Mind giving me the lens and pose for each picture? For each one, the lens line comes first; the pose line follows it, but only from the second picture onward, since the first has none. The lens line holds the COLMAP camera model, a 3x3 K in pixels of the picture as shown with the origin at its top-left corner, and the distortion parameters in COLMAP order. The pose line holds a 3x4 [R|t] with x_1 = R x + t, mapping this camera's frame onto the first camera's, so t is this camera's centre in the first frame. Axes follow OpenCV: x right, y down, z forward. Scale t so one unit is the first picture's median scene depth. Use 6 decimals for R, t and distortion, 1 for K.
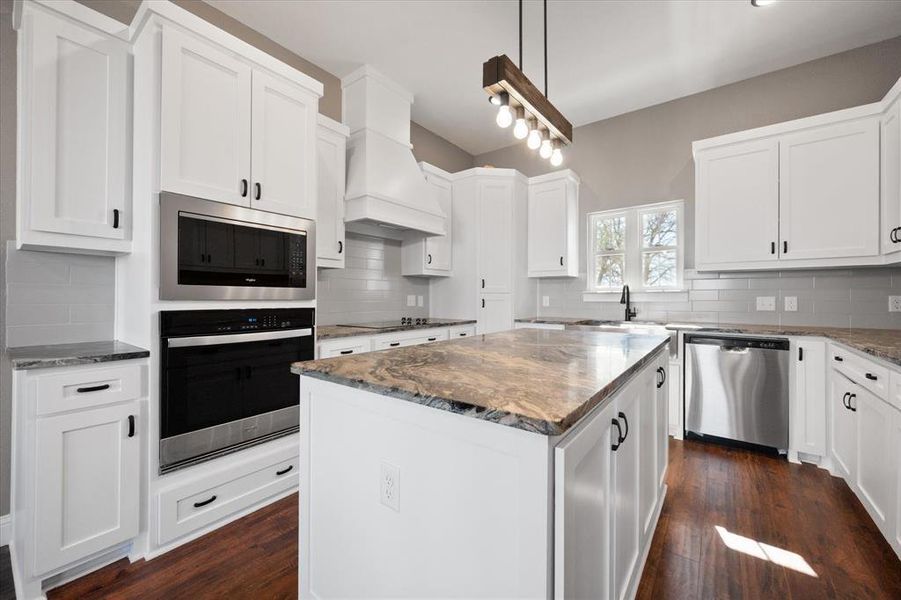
lens RADIAL K [[358.2, 0, 448.6], [0, 358.2, 295.0], [0, 0, 1]] dist [-0.000252, 0.000039]
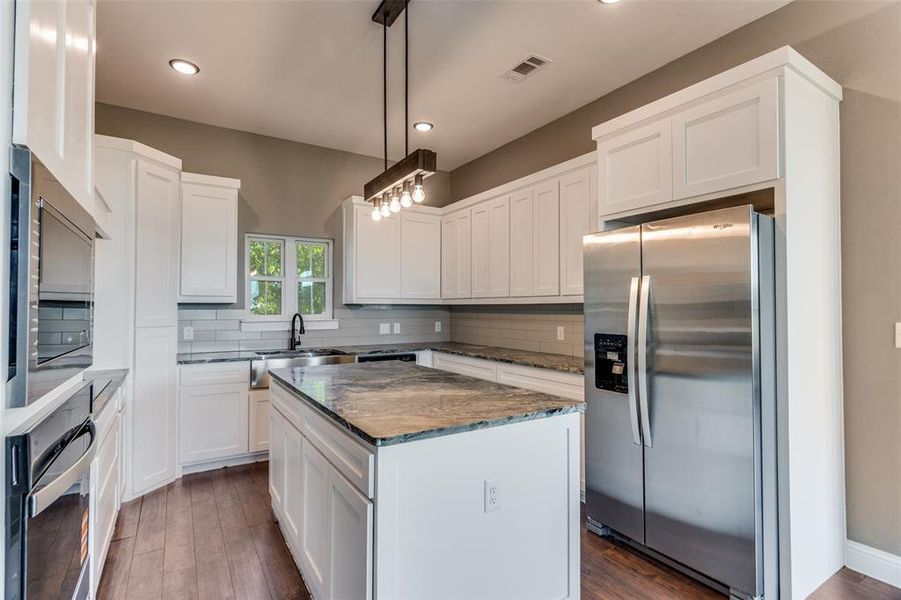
lens RADIAL K [[441.3, 0, 448.7], [0, 441.3, 298.8], [0, 0, 1]] dist [0.001392, 0.000275]
pose [[0.349082, 0.021503, 0.936846, -0.738271], [-0.005466, 0.999766, -0.020910, -0.068561], [-0.937076, 0.002178, 0.349118, 0.236087]]
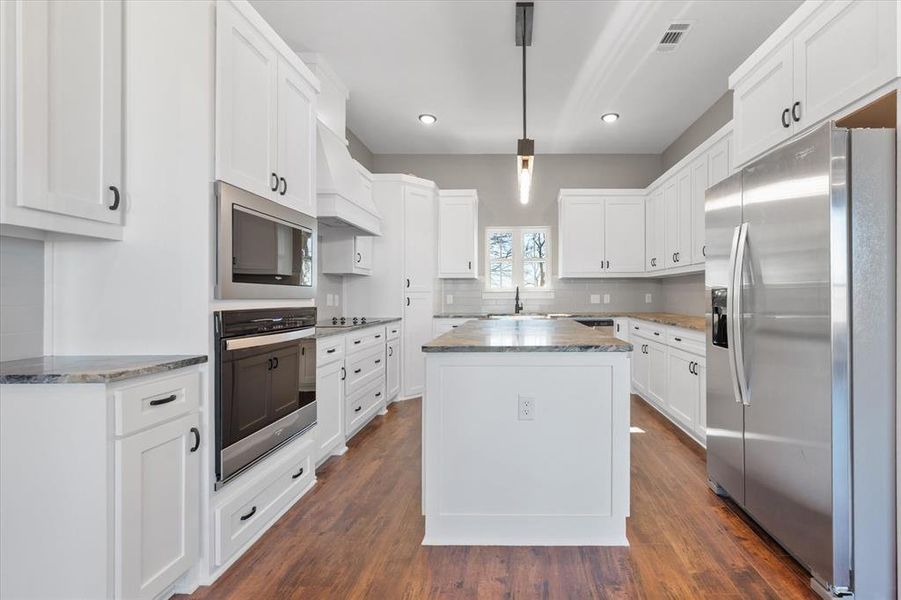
lens RADIAL K [[384.9, 0, 514.6], [0, 384.9, 293.4], [0, 0, 1]] dist [-0.000330, 0.000179]
pose [[0.792636, 0.000062, 0.609695, -0.534778], [0.001307, 0.999998, -0.001801, 0.001760], [-0.609694, 0.002224, 0.792634, -0.160211]]
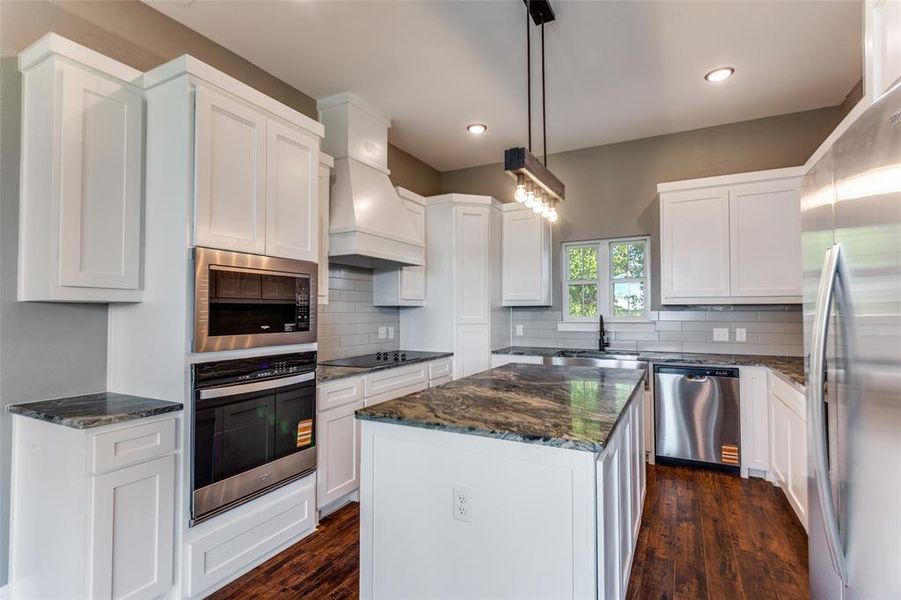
lens RADIAL K [[441.3, 0, 448.7], [0, 441.3, 298.8], [0, 0, 1]] dist [0.001392, 0.000275]
pose [[0.986179, -0.000418, 0.165685, -0.196635], [0.004232, 0.999734, -0.022666, -0.071665], [-0.165632, 0.023054, 0.985918, -0.241452]]
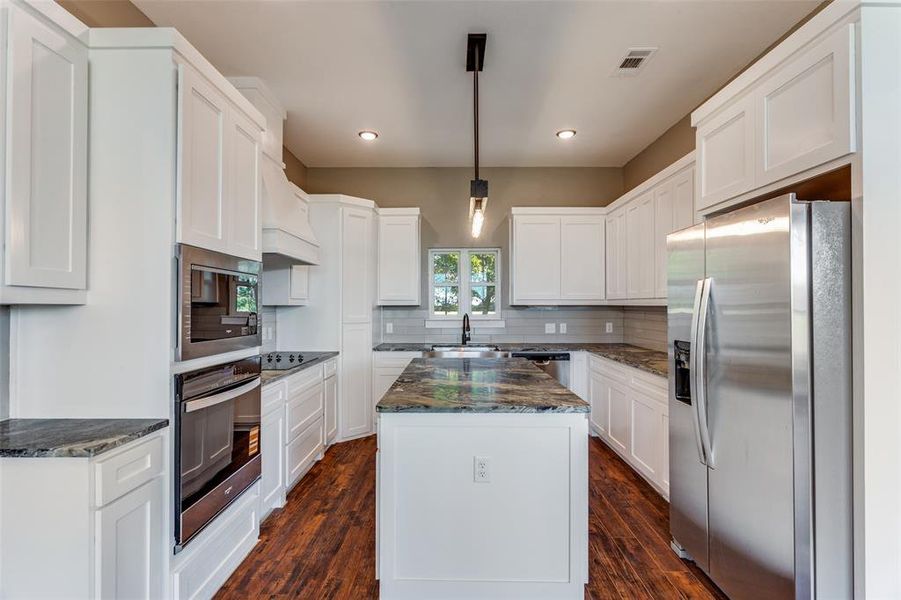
lens RADIAL K [[446.6, 0, 450.1], [0, 446.6, 297.5], [0, 0, 1]] dist [-0.000976, 0.000199]
pose [[0.799047, 0.009598, 0.601192, -0.623053], [-0.001368, 0.999899, -0.014145, -0.090295], [-0.601267, 0.010480, 0.798979, -0.225706]]
